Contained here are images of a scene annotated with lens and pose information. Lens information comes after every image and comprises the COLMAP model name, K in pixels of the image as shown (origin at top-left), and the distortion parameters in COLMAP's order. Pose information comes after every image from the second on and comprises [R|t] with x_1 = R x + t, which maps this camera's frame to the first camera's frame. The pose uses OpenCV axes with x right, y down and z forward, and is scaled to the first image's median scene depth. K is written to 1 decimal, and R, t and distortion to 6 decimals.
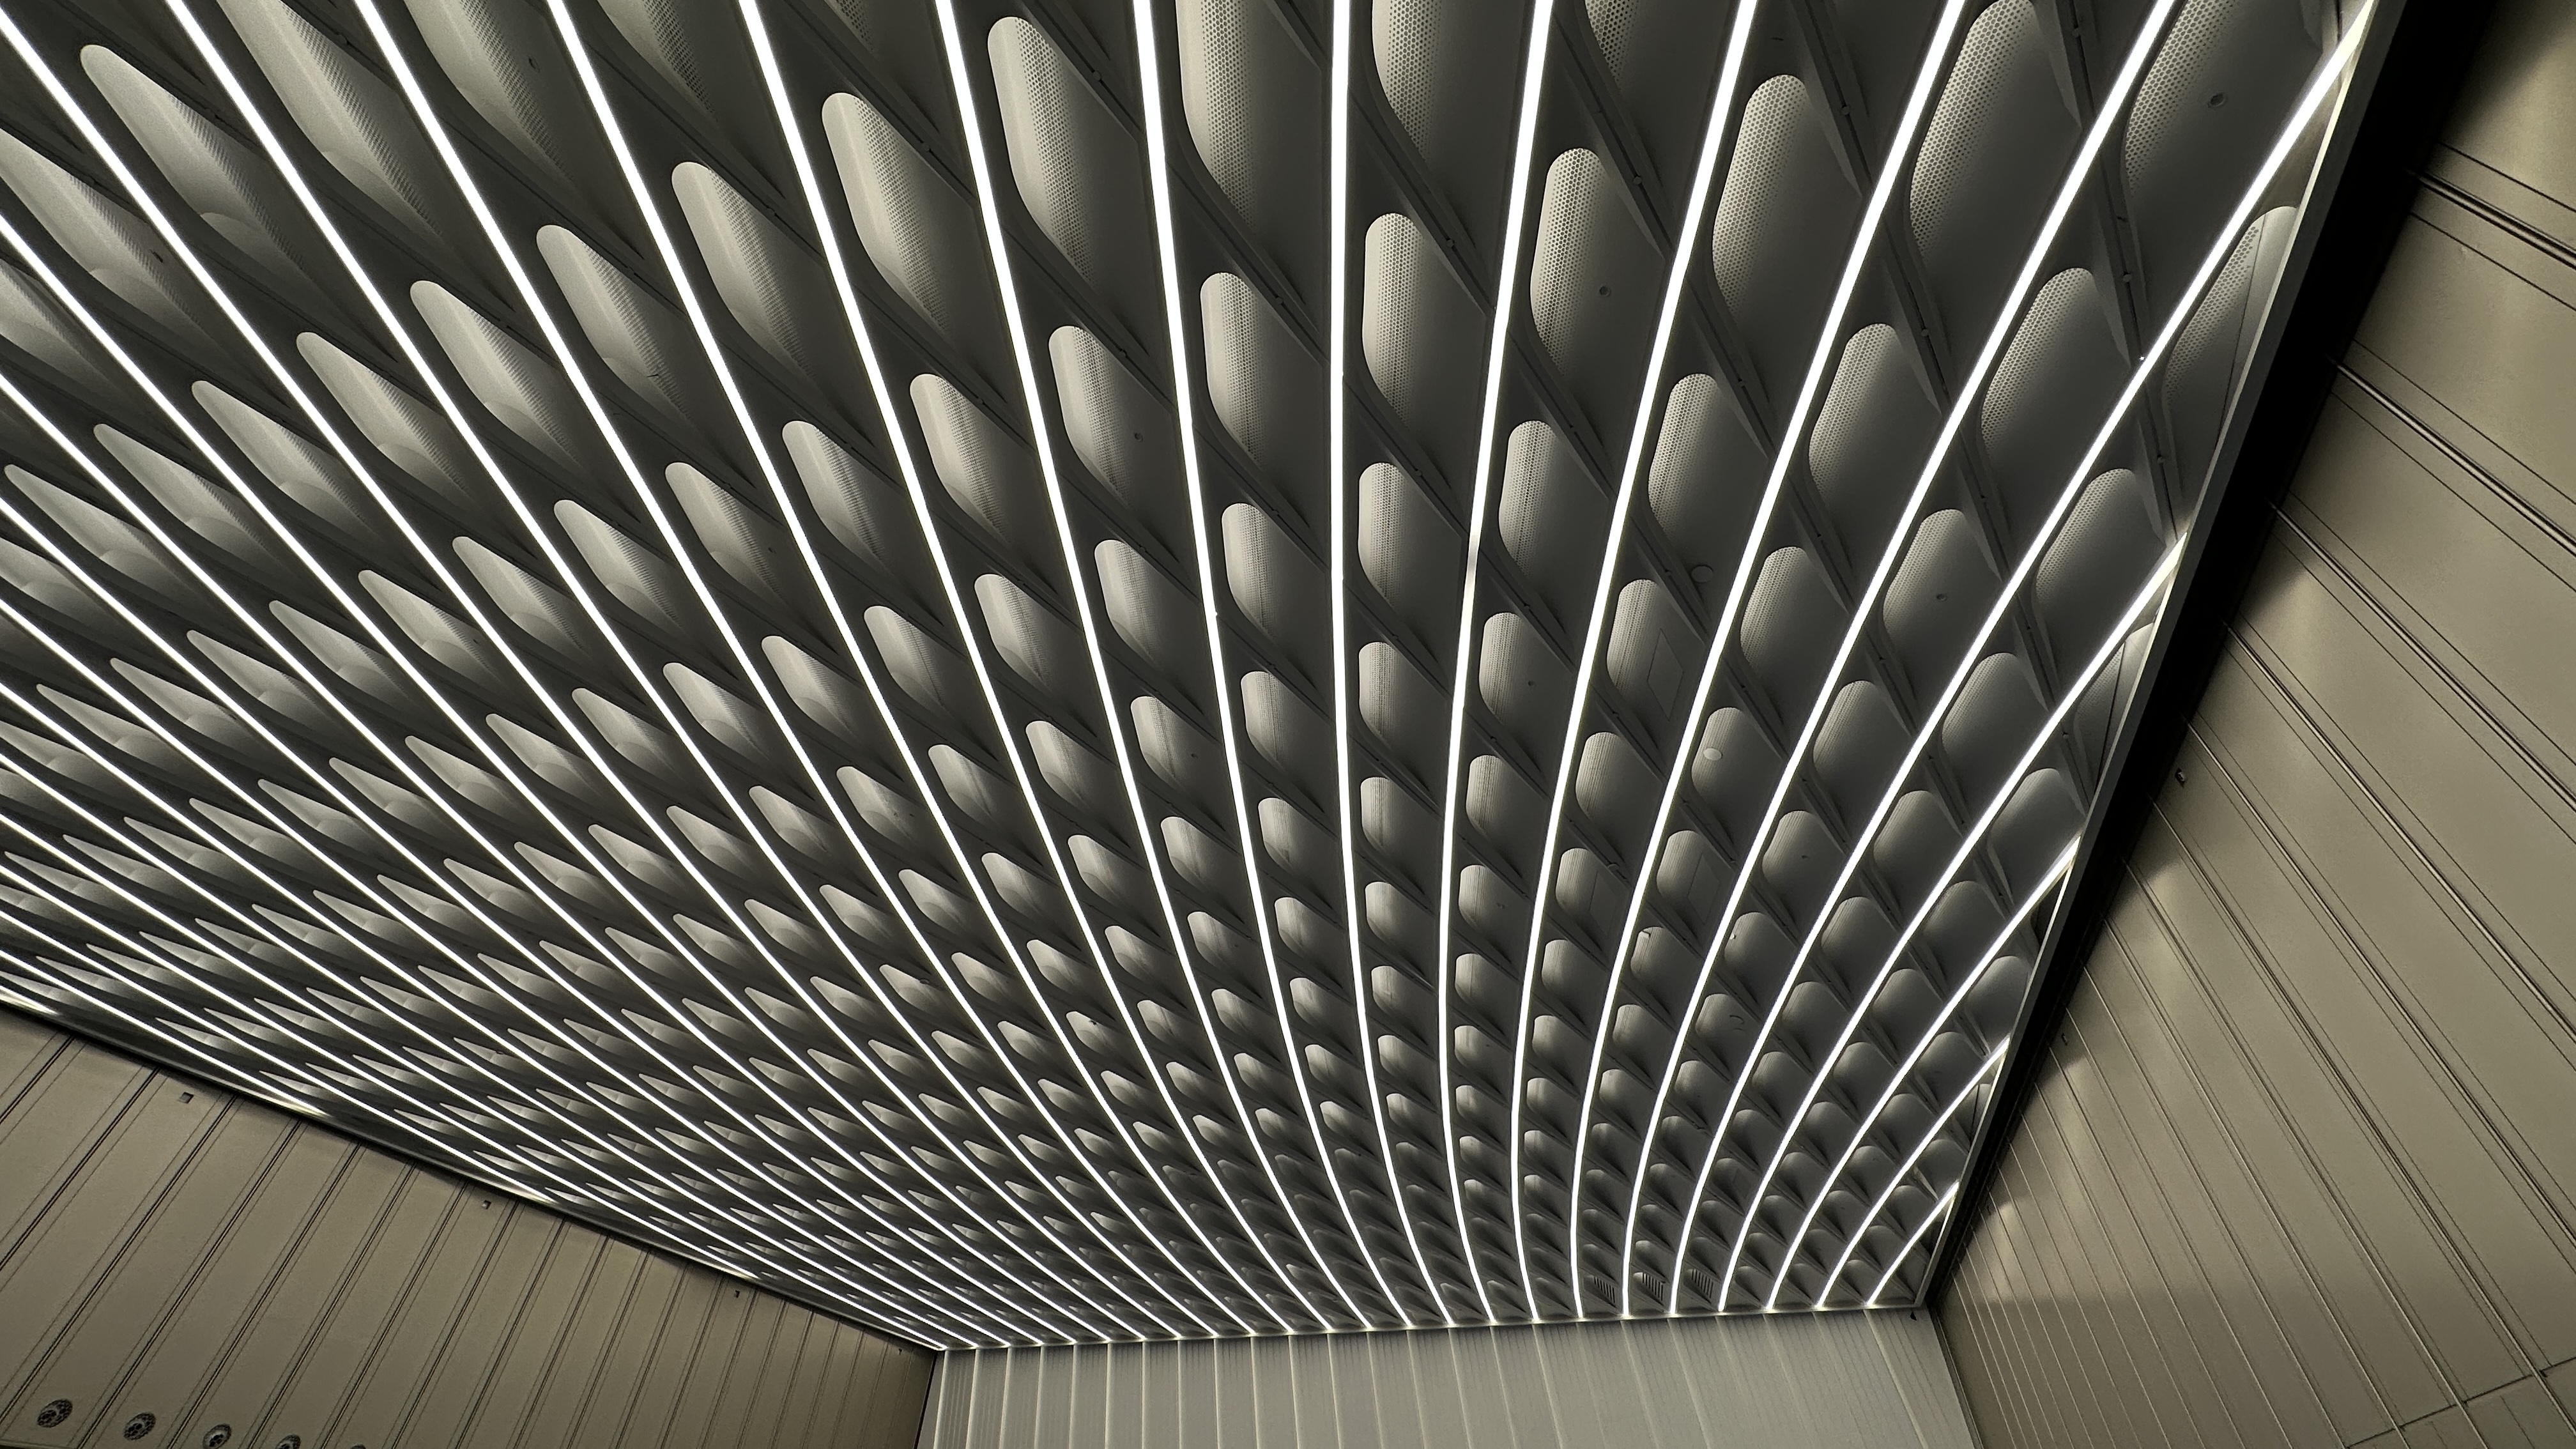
lens RADIAL K [[1029.7, 0, 1310.1], [0, 1029.7, 724.9], [0, 0, 1]] dist [-0.000581, 0.000571]
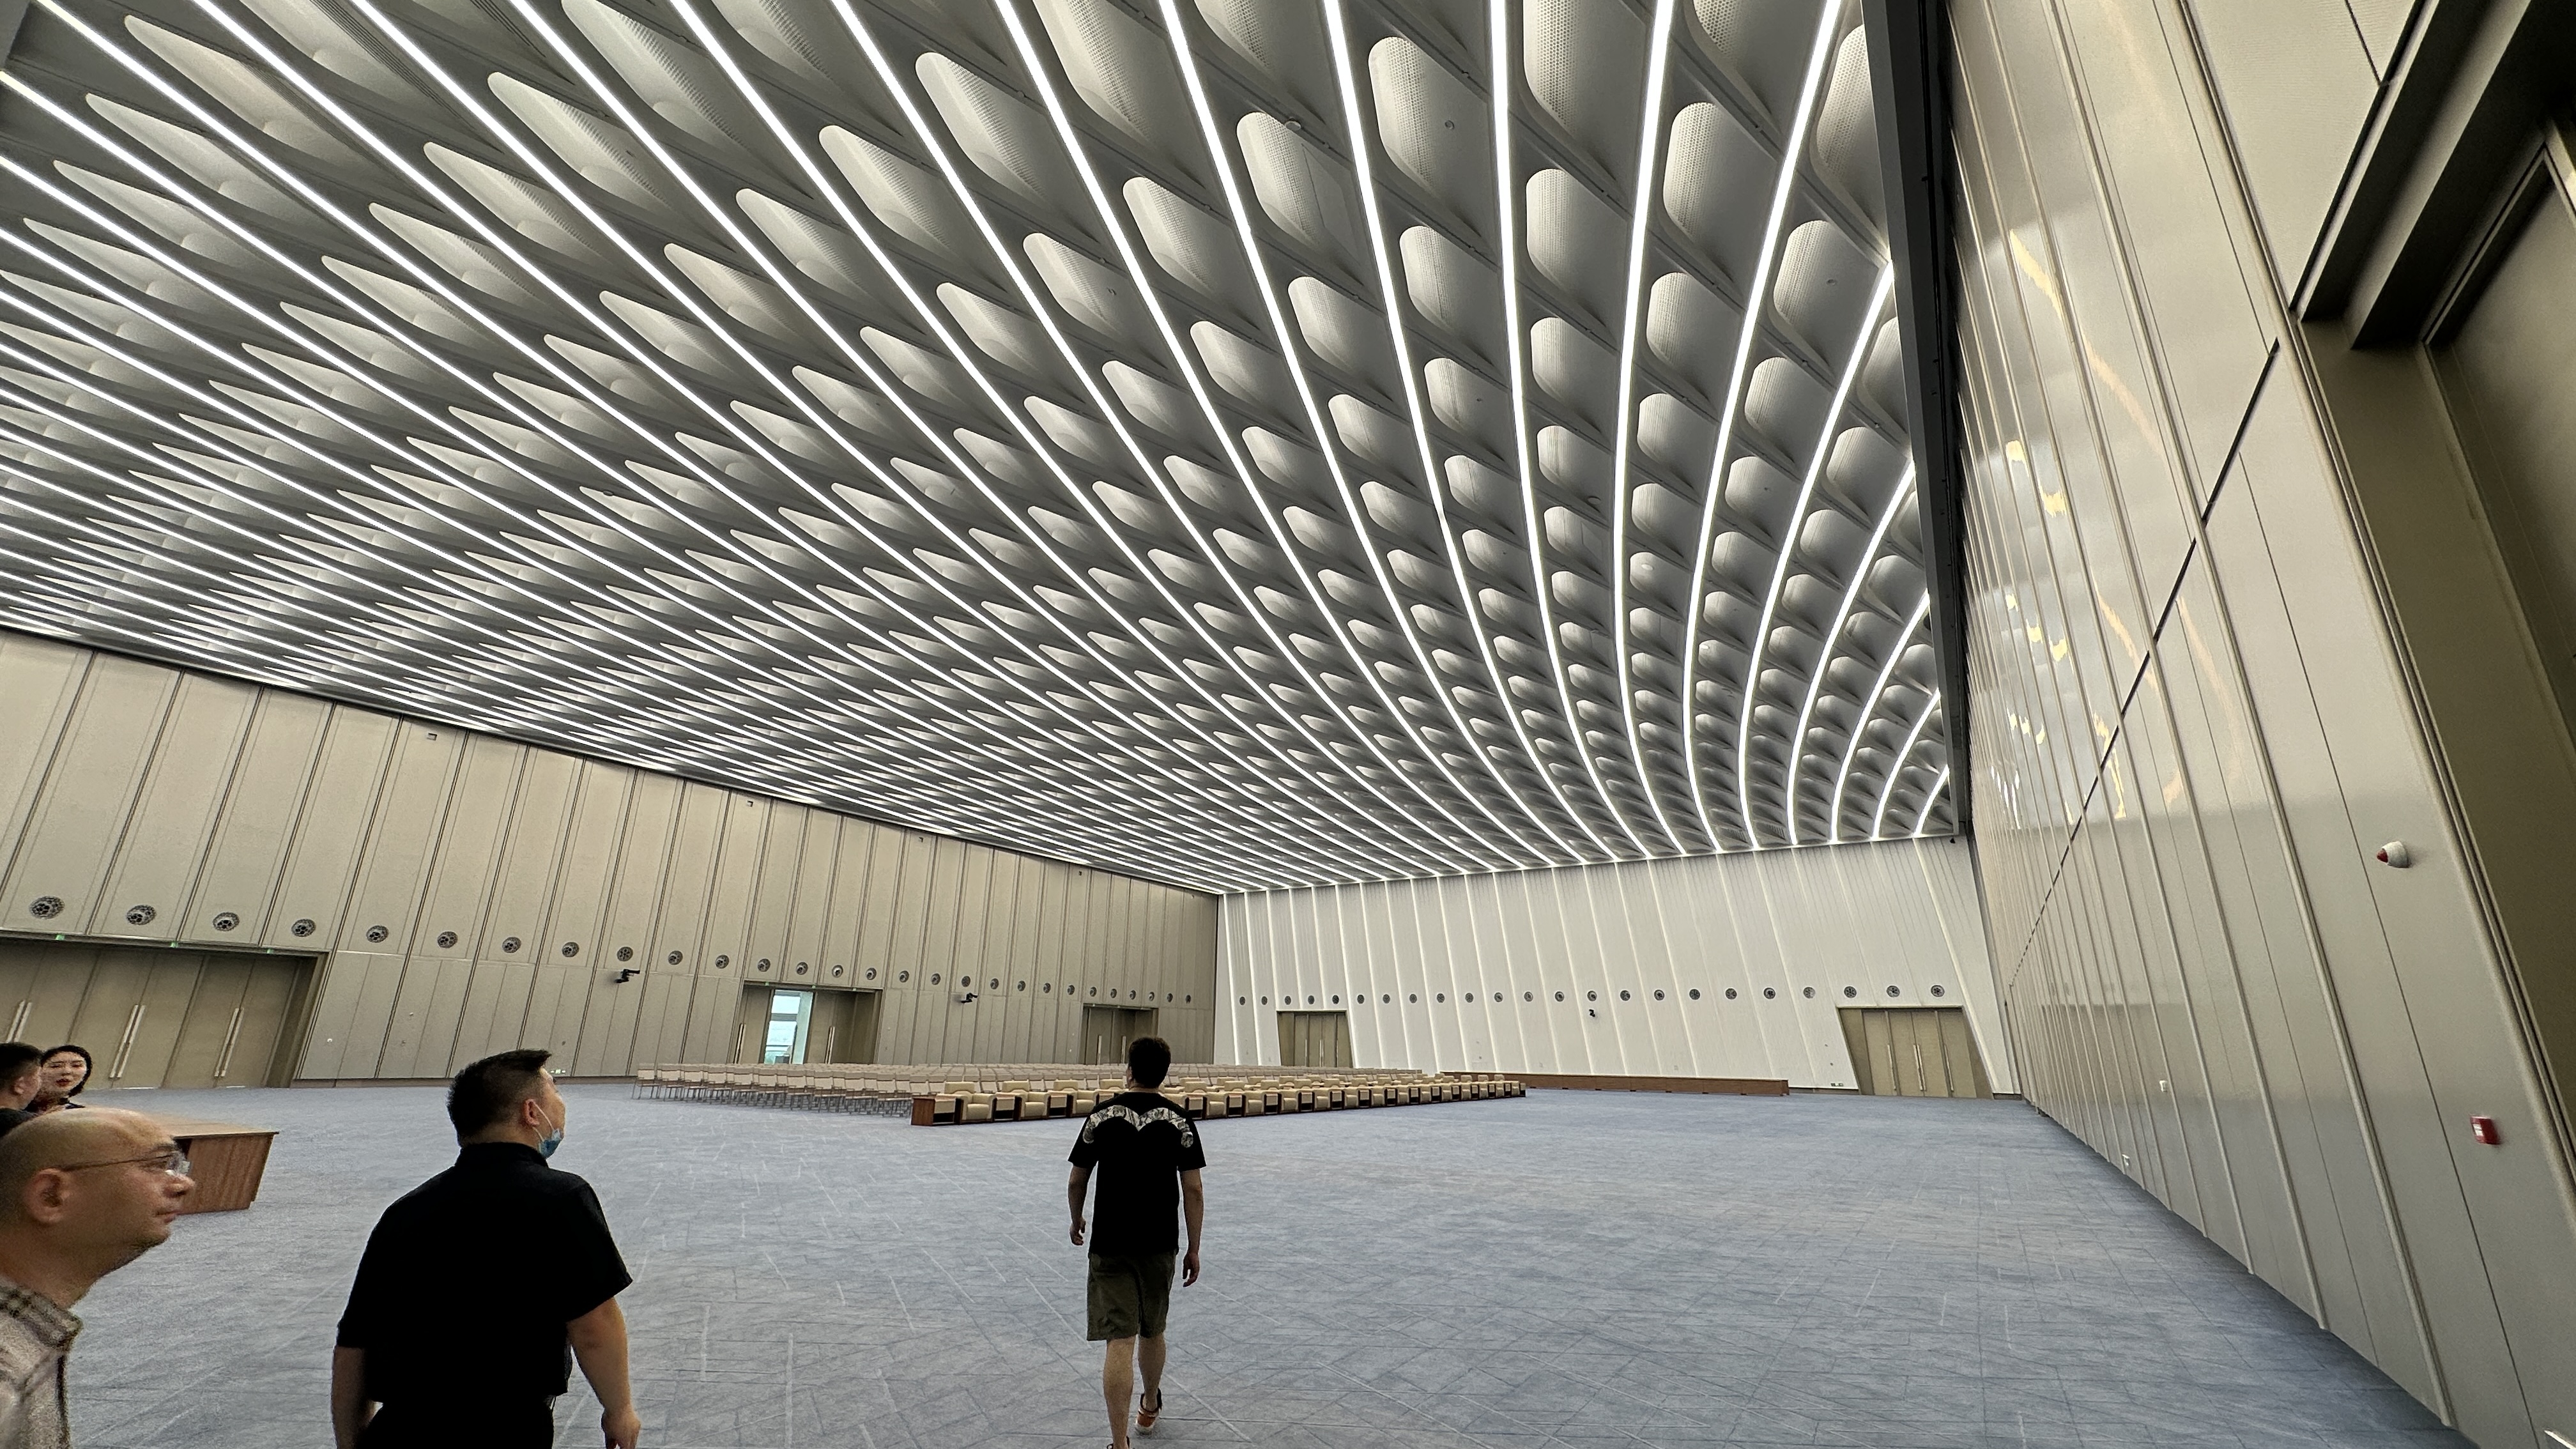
lens RADIAL K [[1036.7, 0, 1282.2], [0, 1036.7, 723.5], [0, 0, 1]] dist [-0.001175, 0.000531]
pose [[0.969750, -0.089659, -0.227038, 0.098830], [0.174333, 0.905417, 0.387076, -0.204996], [0.170859, -0.414947, 0.893659, -0.233123]]
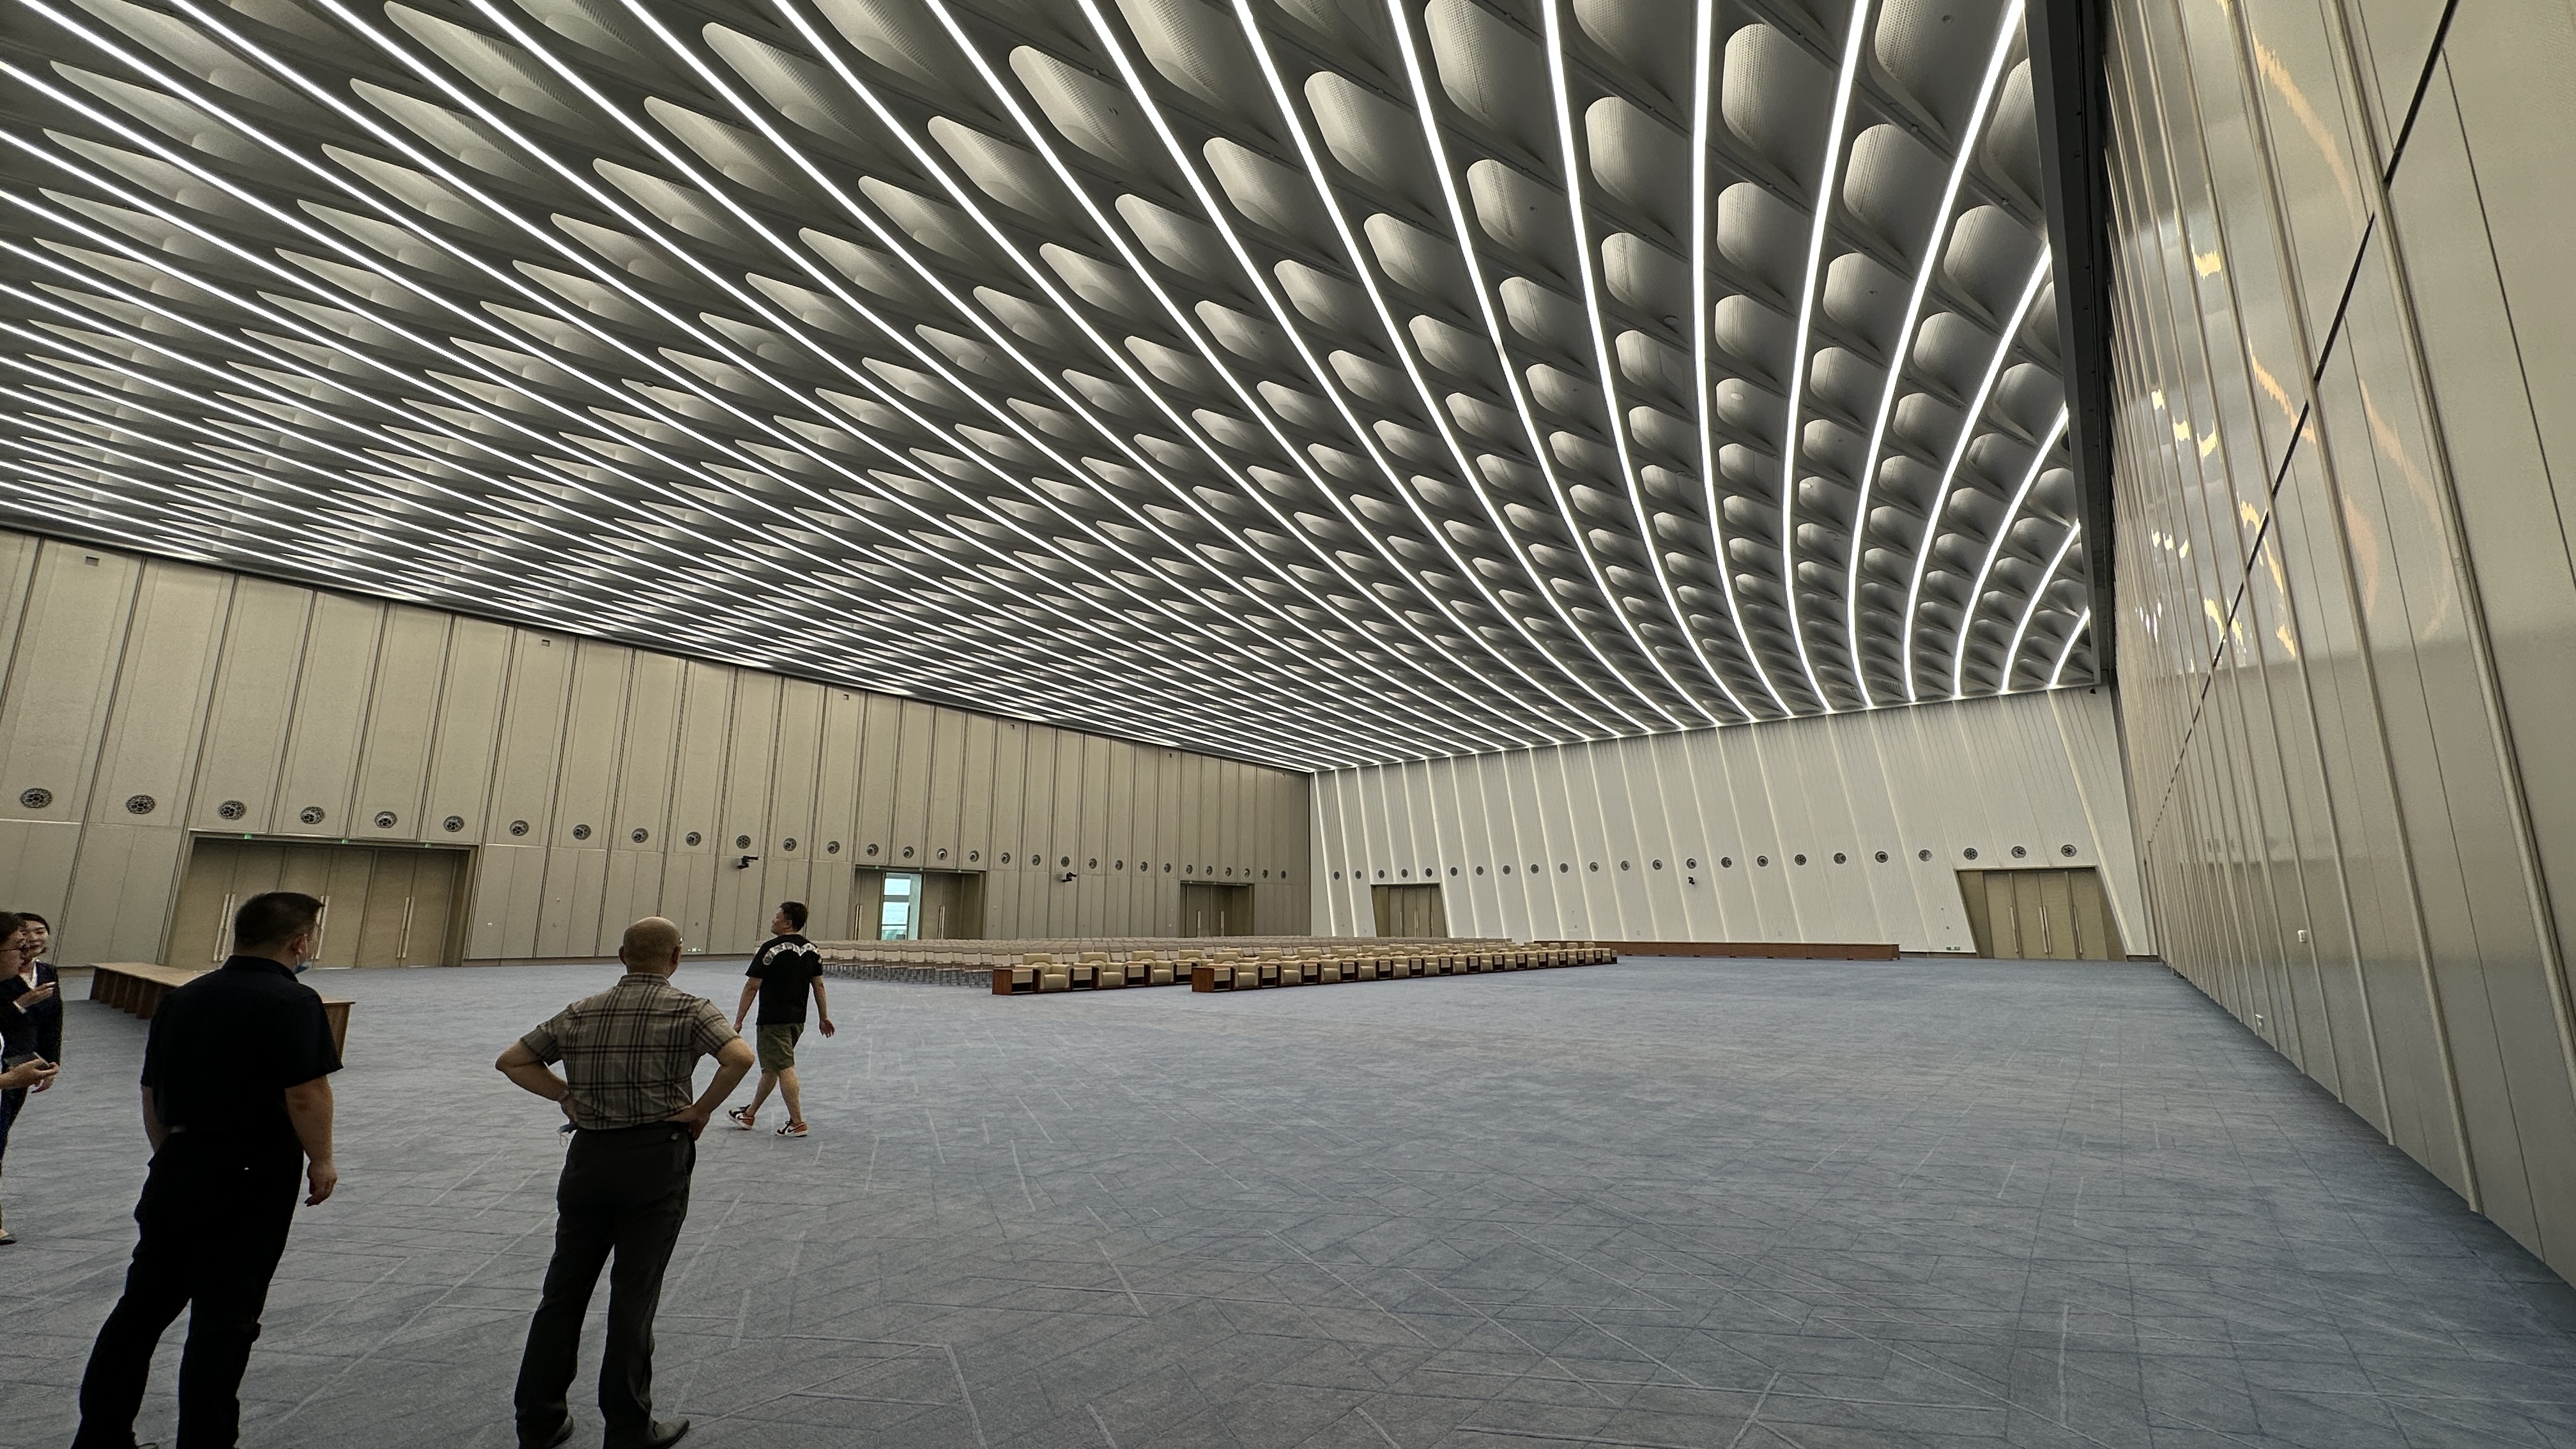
lens RADIAL K [[1036.7, 0, 1282.2], [0, 1036.7, 723.5], [0, 0, 1]] dist [-0.001175, 0.000531]
pose [[0.939441, -0.094869, -0.329320, 0.117197], [0.249176, 0.848811, 0.466296, -0.181623], [0.235293, -0.520116, 0.821046, -0.212592]]
